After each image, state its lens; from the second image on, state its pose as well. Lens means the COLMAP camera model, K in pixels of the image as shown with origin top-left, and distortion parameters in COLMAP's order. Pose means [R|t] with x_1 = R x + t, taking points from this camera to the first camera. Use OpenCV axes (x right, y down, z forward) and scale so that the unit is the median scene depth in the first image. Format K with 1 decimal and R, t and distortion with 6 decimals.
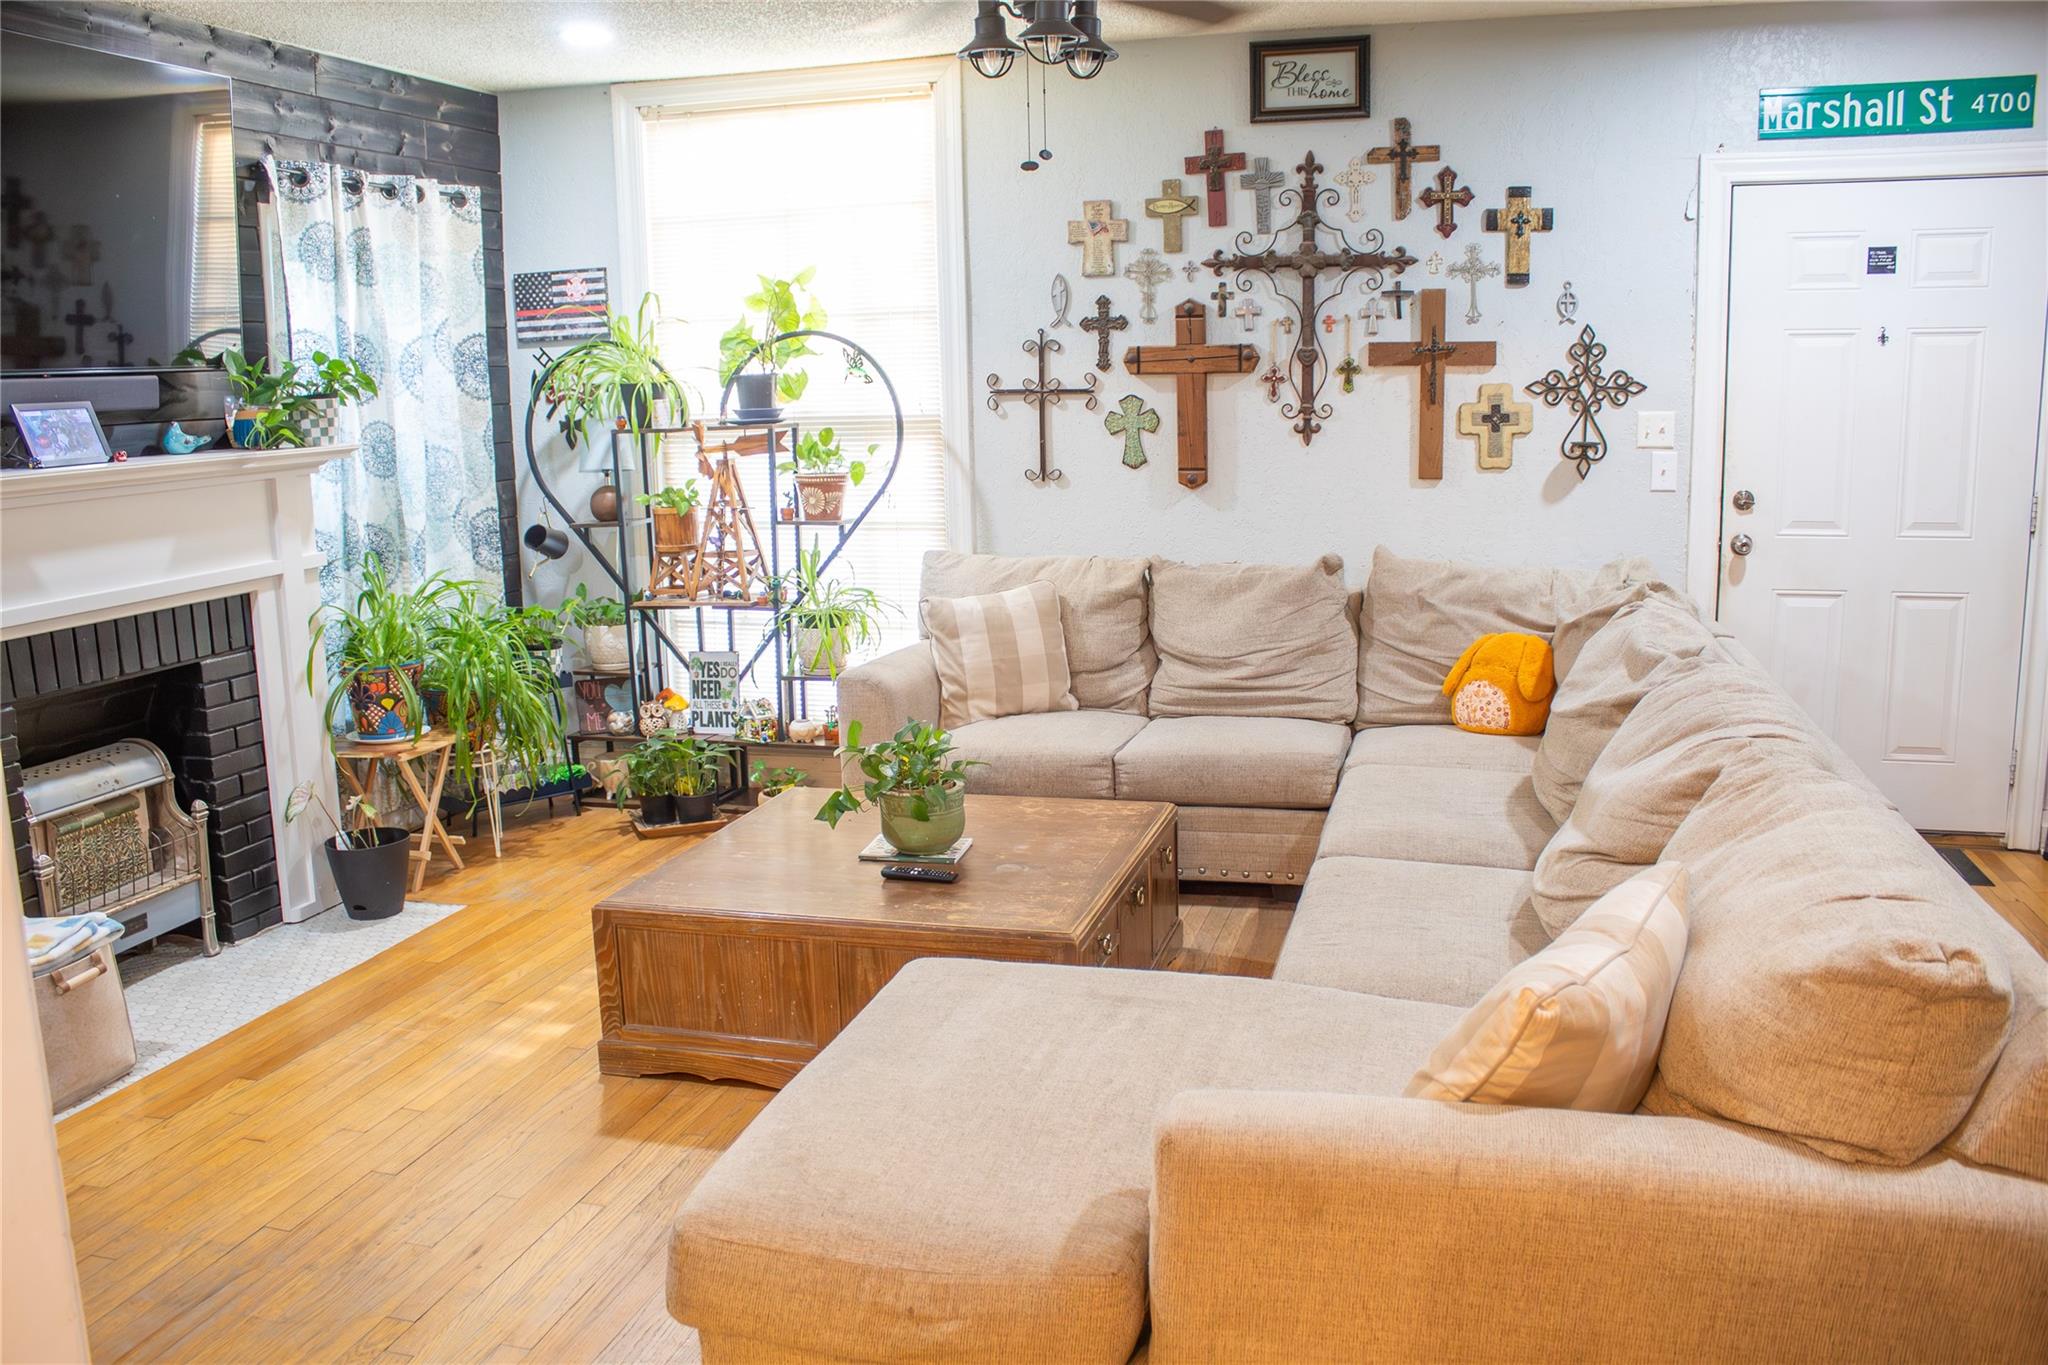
lens RADIAL K [[1701.6, 0, 994.8], [0, 1701.6, 680.2], [0, 0, 1]] dist [-0.157311, 0.137784]
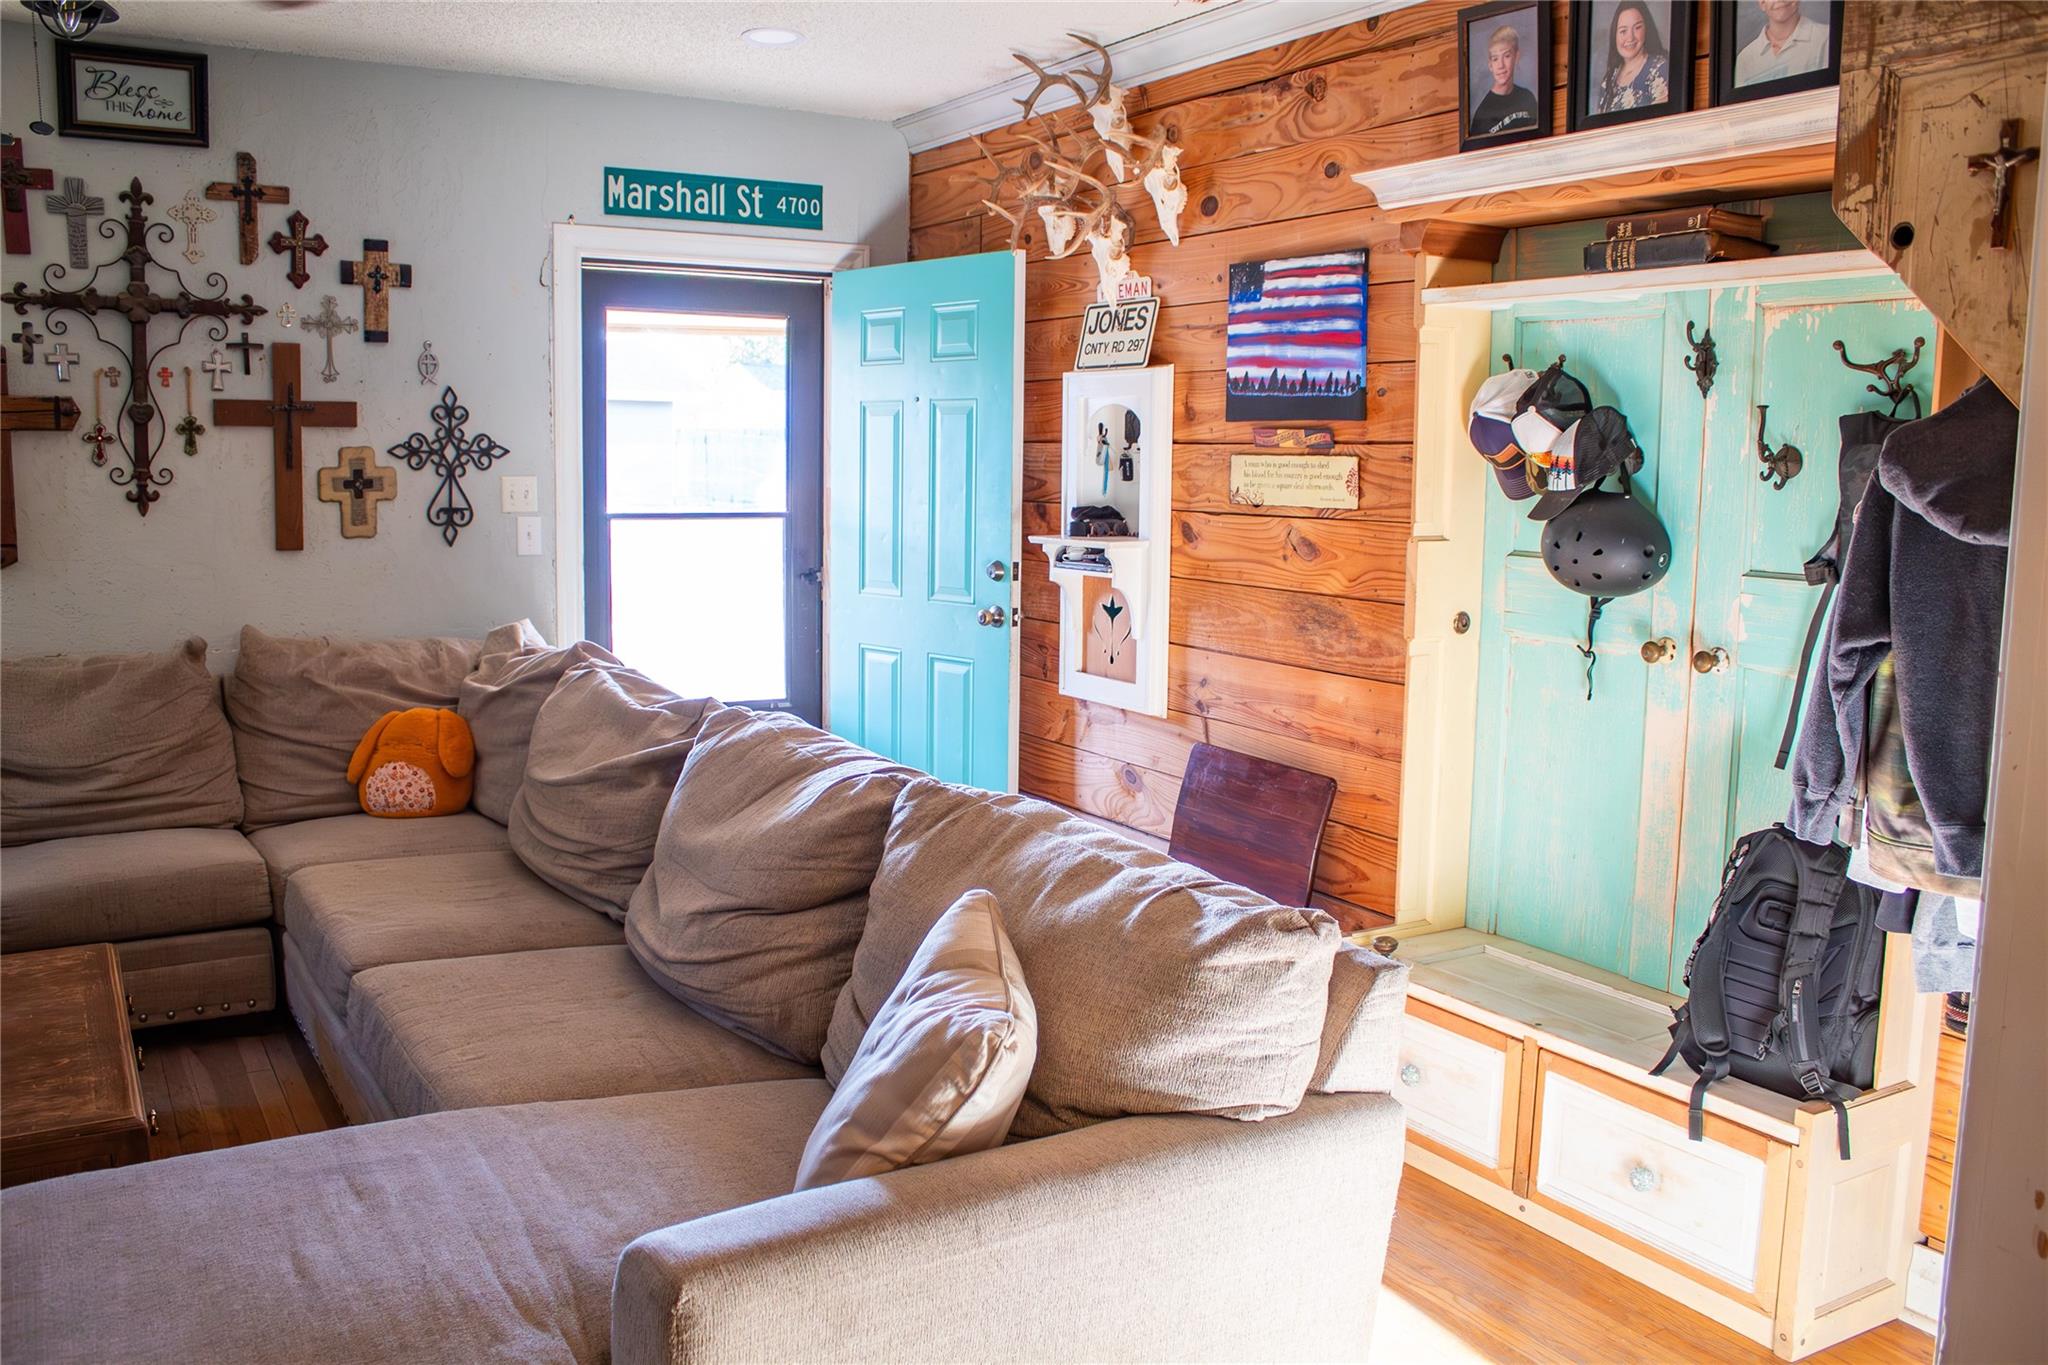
lens RADIAL K [[1701.6, 0, 1018.0], [0, 1701.6, 673.9], [0, 0, 1]] dist [-0.157311, 0.137784]
pose [[0.680641, -0.065175, 0.729712, -0.138351], [0.102283, 0.994734, -0.006559, -0.006251], [-0.725442, 0.079102, 0.683723, 0.103681]]
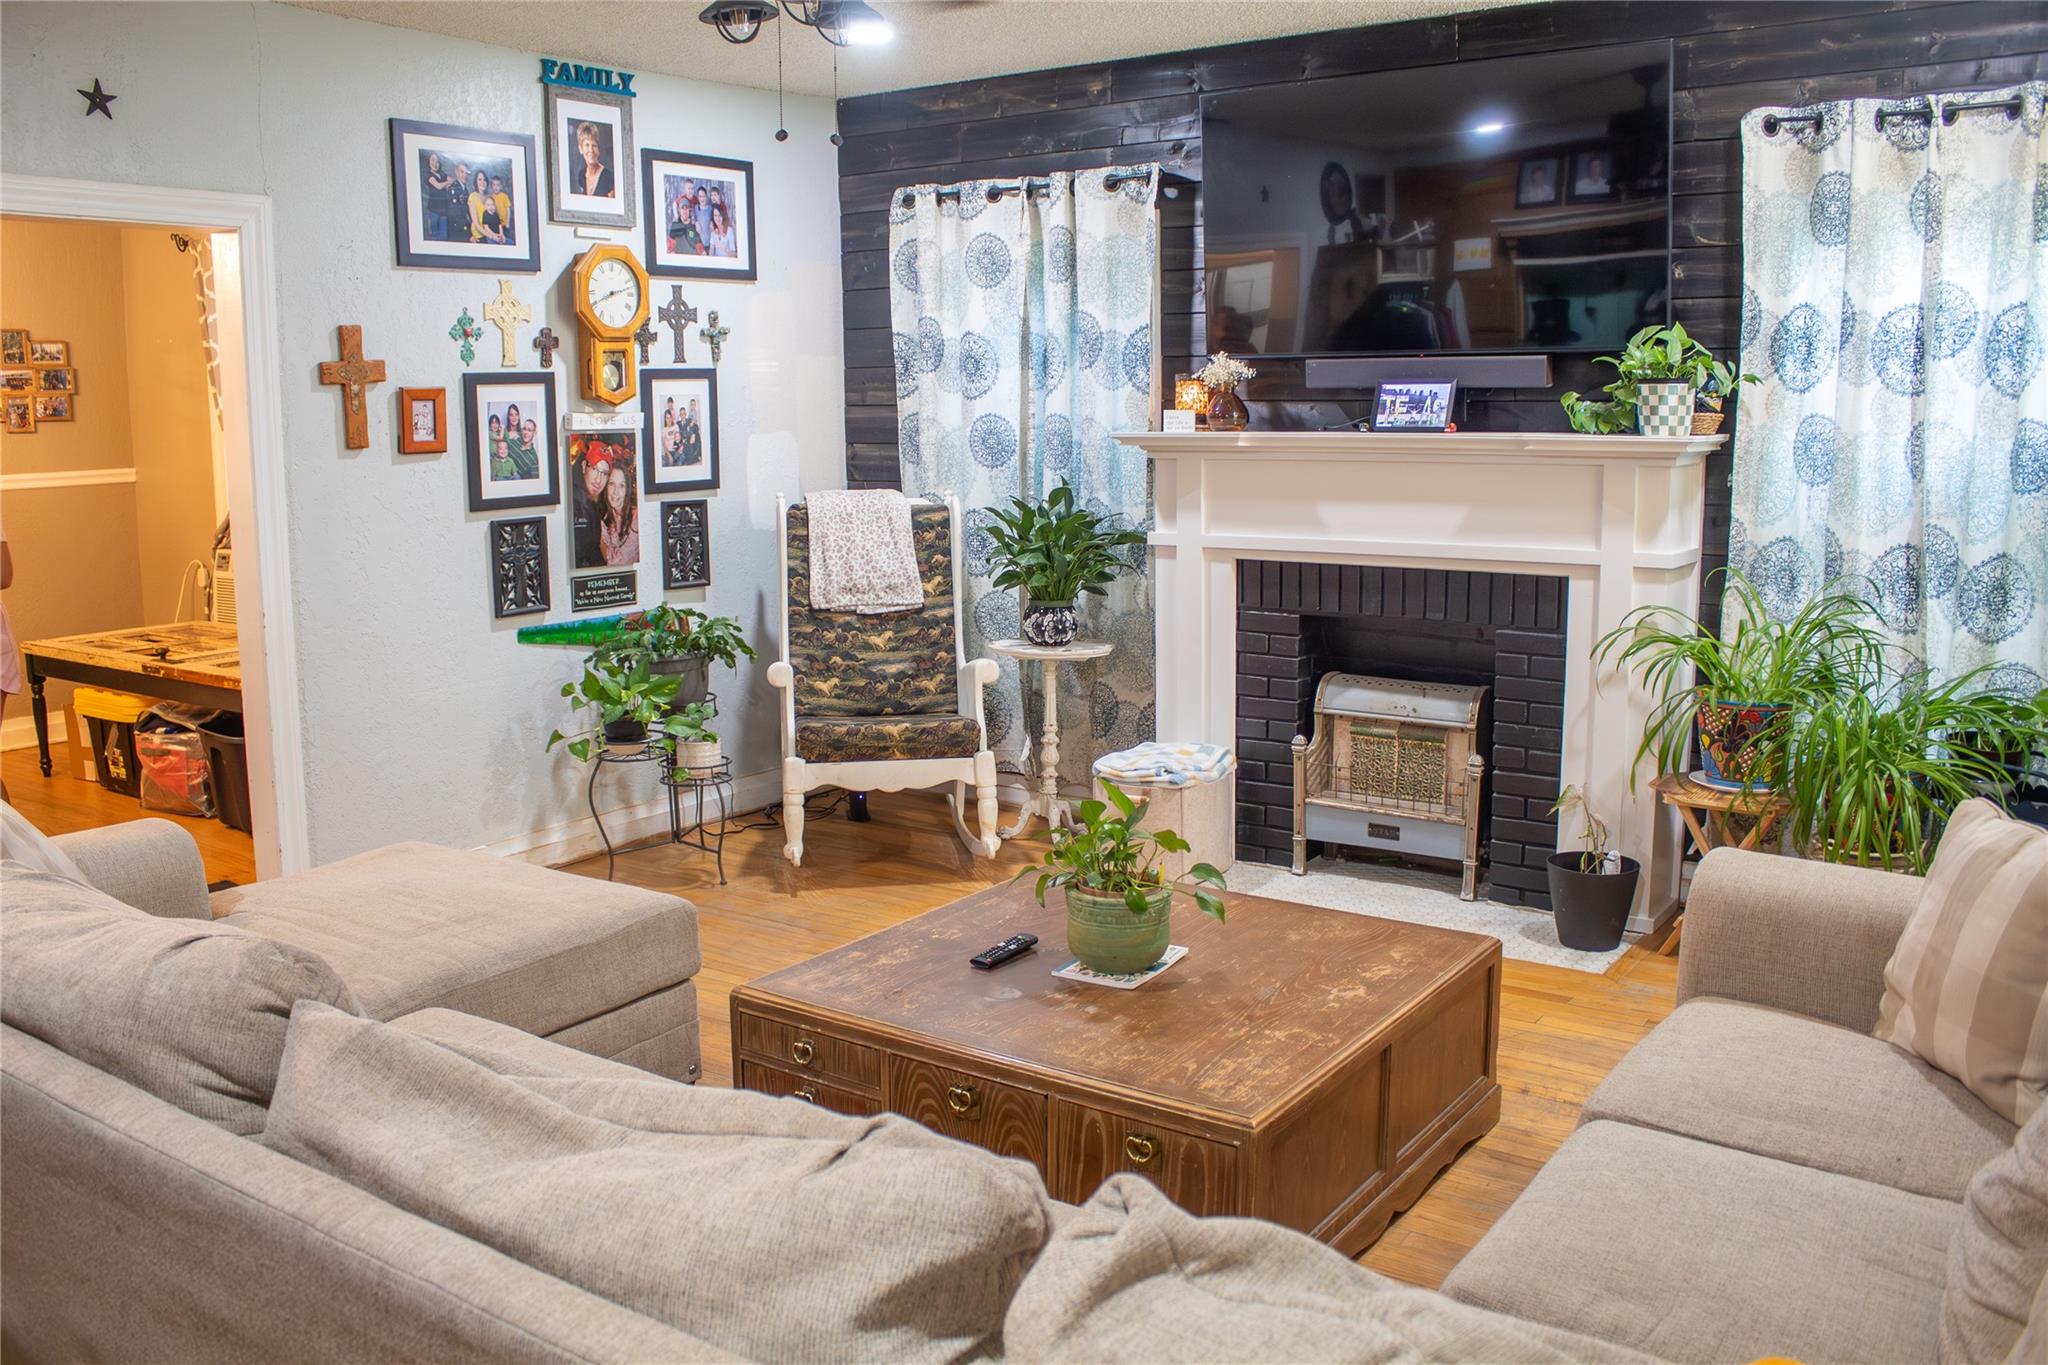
lens RADIAL K [[1701.6, 0, 1021.0], [0, 1701.6, 691.1], [0, 0, 1]] dist [-0.157311, 0.137784]
pose [[-0.319003, 0.188529, -0.928813, 0.524680], [-0.151837, 0.957190, 0.246438, -0.162770], [0.935512, 0.219643, -0.276721, 0.871718]]
